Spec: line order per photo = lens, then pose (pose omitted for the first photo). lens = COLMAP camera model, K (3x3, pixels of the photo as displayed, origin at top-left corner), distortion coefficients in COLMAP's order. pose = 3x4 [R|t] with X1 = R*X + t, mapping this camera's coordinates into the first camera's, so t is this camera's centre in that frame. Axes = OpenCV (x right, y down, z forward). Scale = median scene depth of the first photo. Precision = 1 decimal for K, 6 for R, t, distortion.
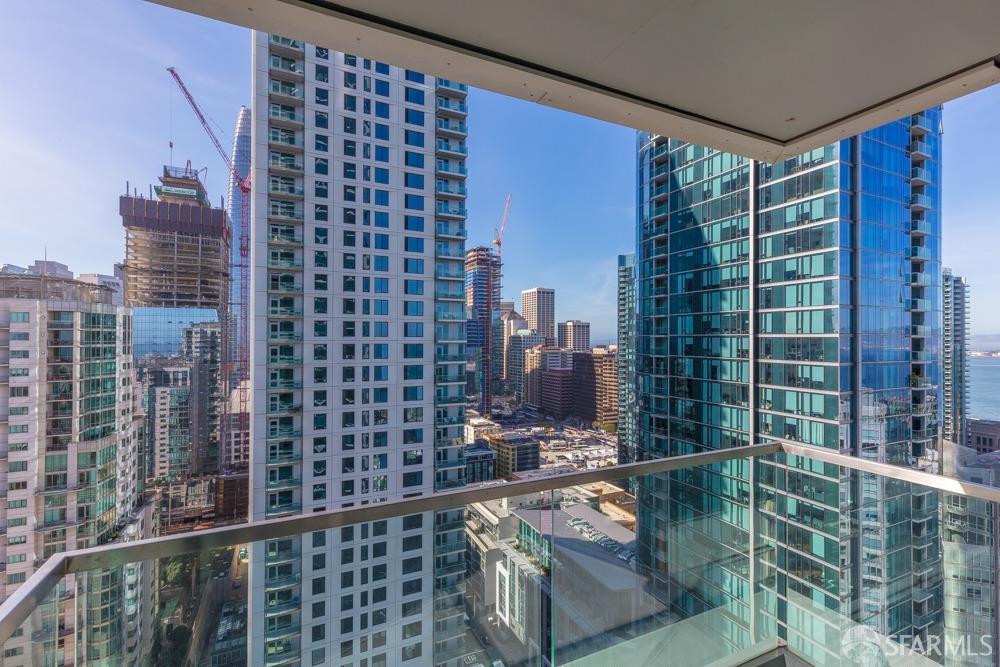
lens RADIAL K [[449.8, 0, 504.4], [0, 449.8, 336.0], [0, 0, 1]] dist [0.001494, -0.000076]
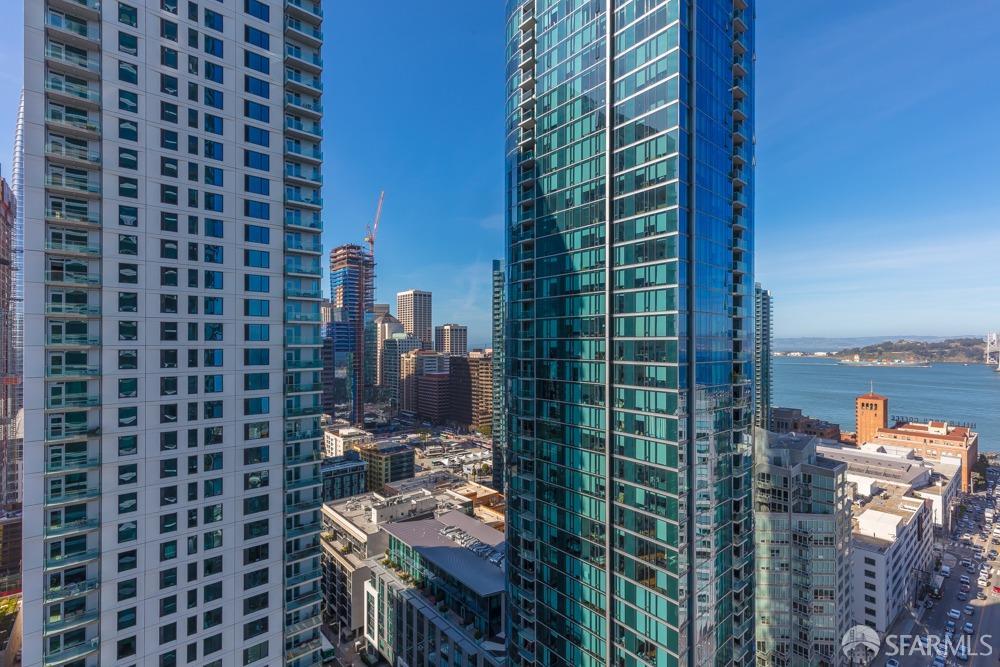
lens RADIAL K [[449.8, 0, 504.6], [0, 449.8, 342.3], [0, 0, 1]] dist [0.001494, -0.000076]
pose [[0.964211, -0.003190, 0.265116, 0.028482], [0.001783, 0.999983, 0.005547, 0.001014], [-0.265129, -0.004875, 0.964201, 0.034905]]
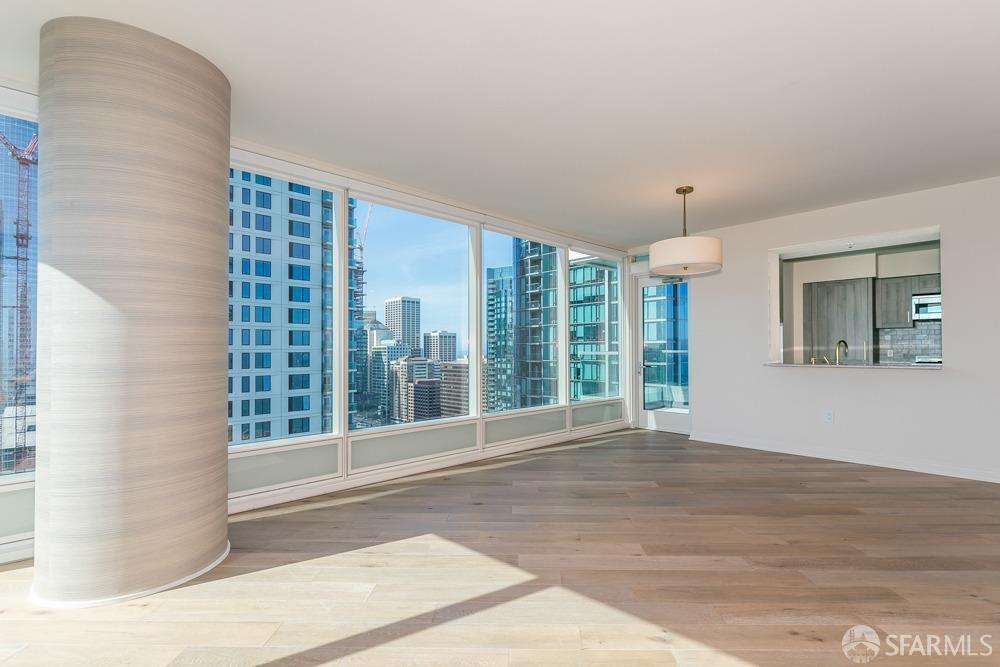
lens RADIAL K [[457.2, 0, 518.1], [0, 457.2, 345.4], [0, 0, 1]] dist [-0.002195, 0.000318]
pose [[0.946062, -0.004983, 0.323948, -0.072010], [0.006199, 0.999977, -0.002721, 0.007461], [-0.323927, 0.004582, 0.946071, -0.089371]]
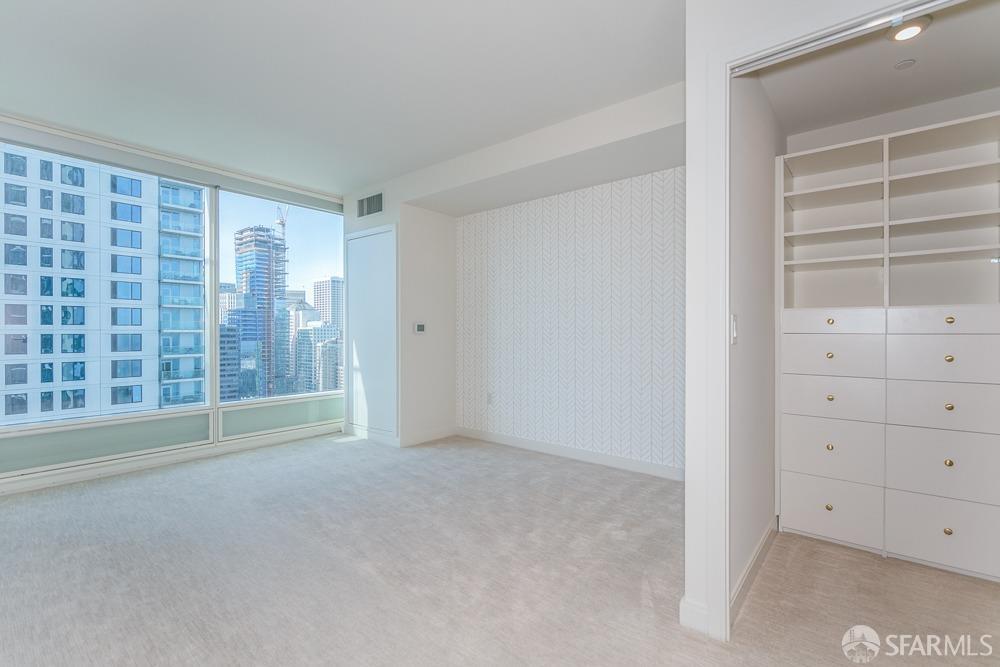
lens RADIAL K [[449.8, 0, 508.0], [0, 449.8, 333.5], [0, 0, 1]] dist [0.001494, -0.000076]
pose [[0.906800, -0.005235, 0.421529, 0.080478], [0.000970, 0.999946, 0.010332, 0.008817], [-0.421560, -0.008960, 0.906756, -0.035206]]
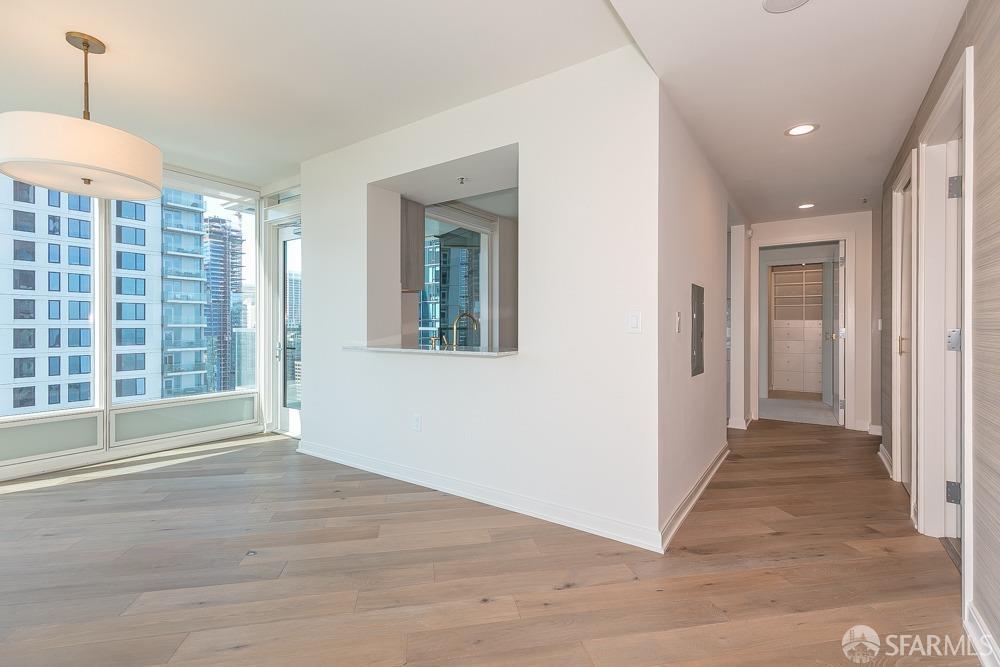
lens RADIAL K [[449.8, 0, 508.0], [0, 449.8, 328.1], [0, 0, 1]] dist [0.001494, -0.000076]
pose [[0.864434, -0.003524, 0.502734, -0.014668], [-0.001327, 0.999956, 0.009291, 0.008059], [-0.502745, -0.008698, 0.864391, -0.083931]]
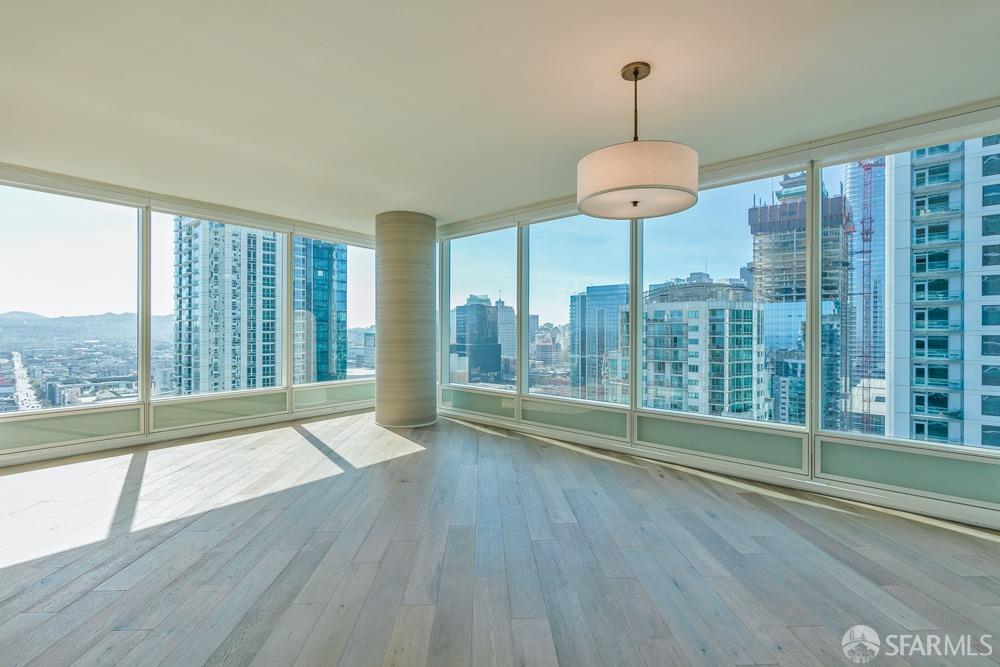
lens RADIAL K [[449.8, 0, 497.3], [0, 449.8, 332.0], [0, 0, 1]] dist [0.001494, -0.000076]
pose [[0.358289, 0.000134, -0.933611, 0.001660], [0.003712, 0.999992, 0.001568, 0.007419], [0.933603, -0.004027, 0.358286, -0.064317]]
